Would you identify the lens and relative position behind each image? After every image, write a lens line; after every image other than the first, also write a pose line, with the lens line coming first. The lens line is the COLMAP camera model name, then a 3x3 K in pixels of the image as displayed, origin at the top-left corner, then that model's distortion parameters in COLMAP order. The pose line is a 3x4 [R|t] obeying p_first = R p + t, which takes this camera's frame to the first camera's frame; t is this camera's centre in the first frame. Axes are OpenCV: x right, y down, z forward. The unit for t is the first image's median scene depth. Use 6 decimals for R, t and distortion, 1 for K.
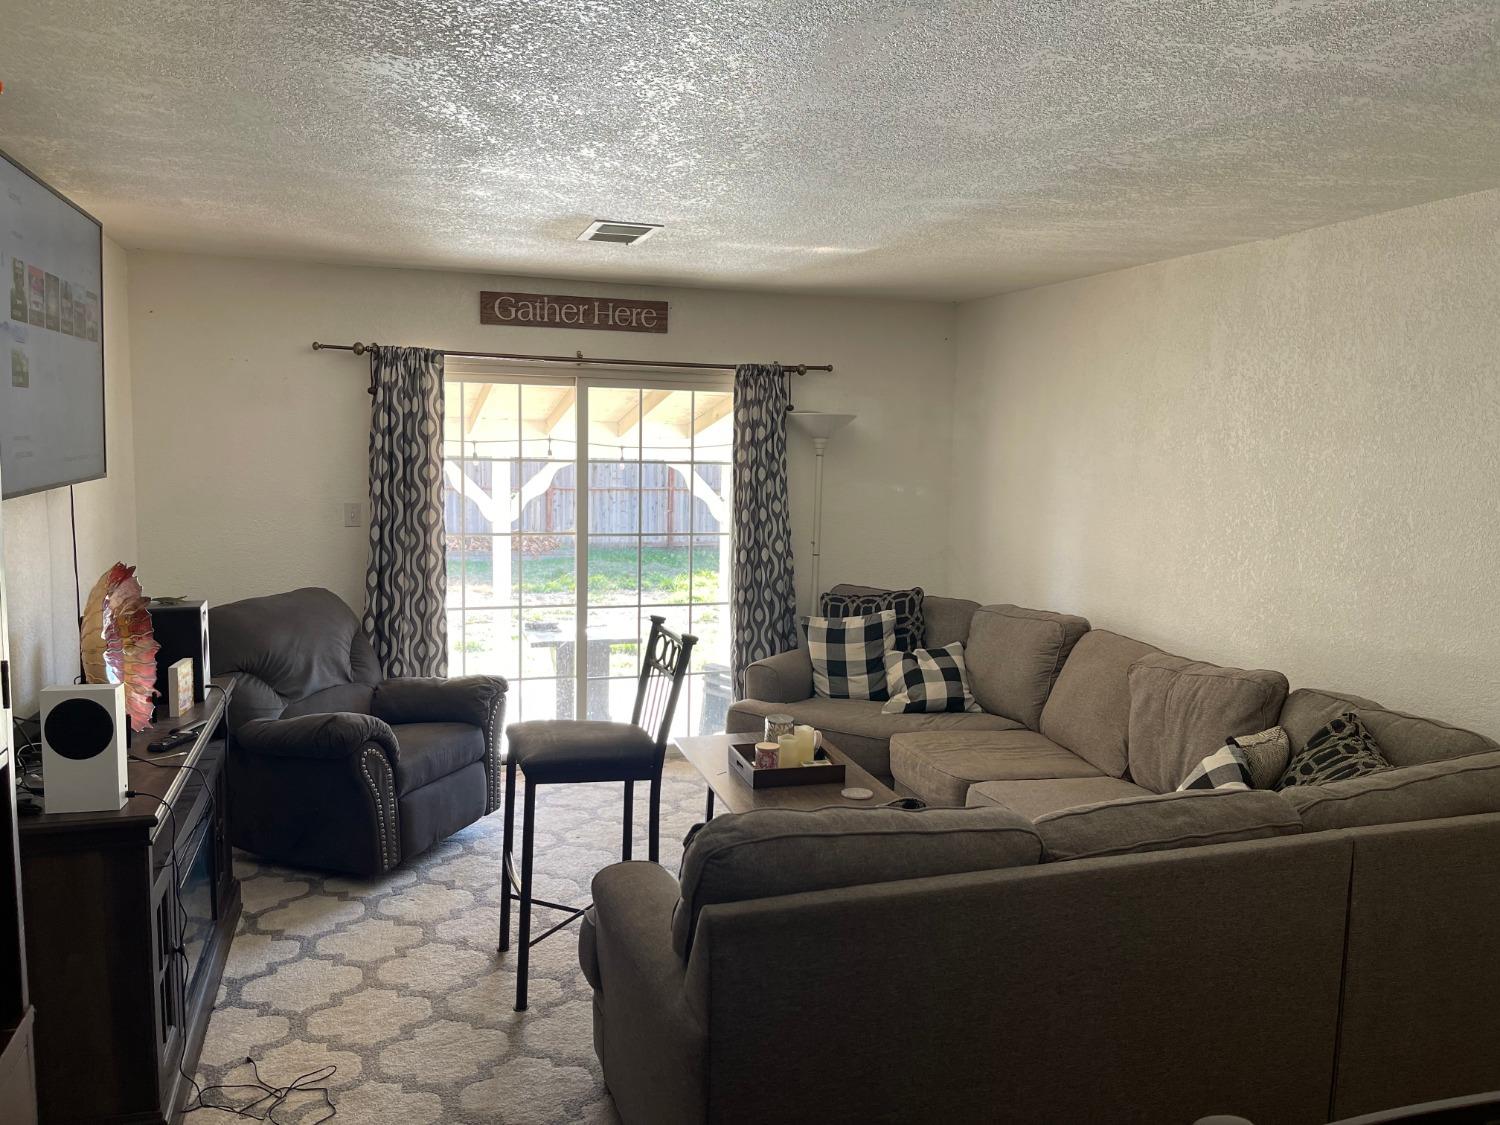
lens RADIAL K [[1146.3, 0, 751.7], [0, 1146.3, 562.7], [0, 0, 1]] dist [0.012685, -0.011733]
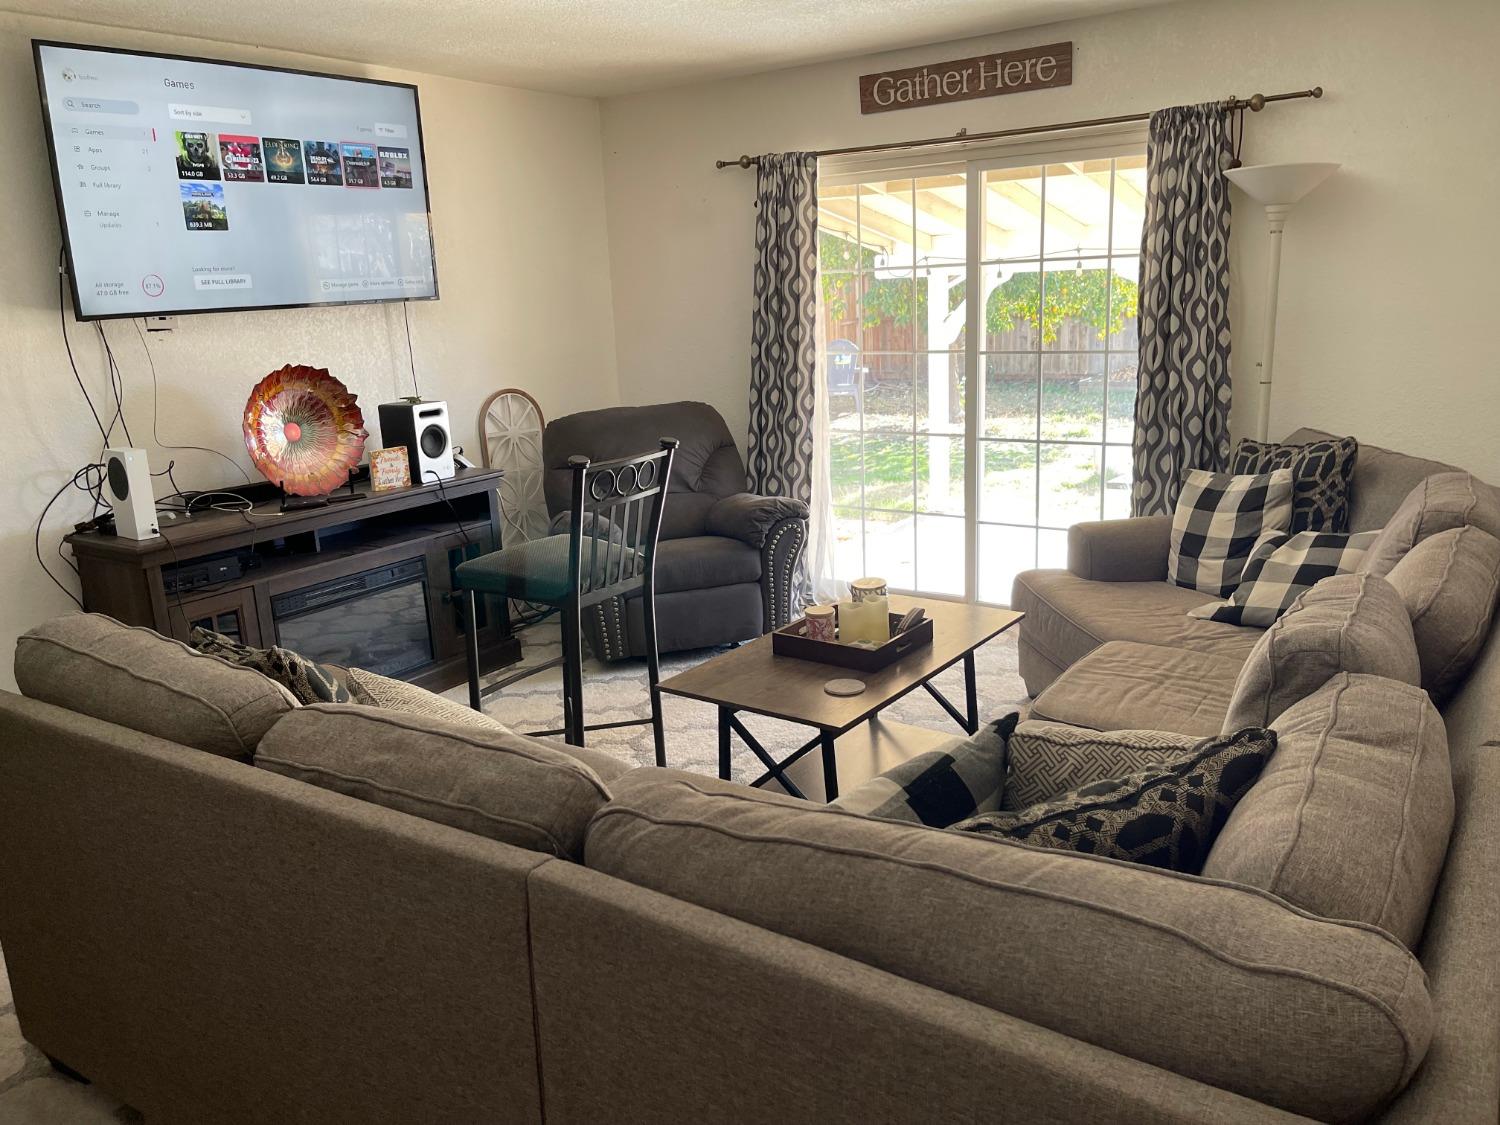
lens RADIAL K [[1146.3, 0, 749.4], [0, 1146.3, 562.0], [0, 0, 1]] dist [0.012685, -0.011733]
pose [[0.586467, 0.144776, -0.796929, 0.469924], [-0.028121, 0.986942, 0.158601, -0.001354], [0.809484, -0.070603, 0.582881, 0.366355]]
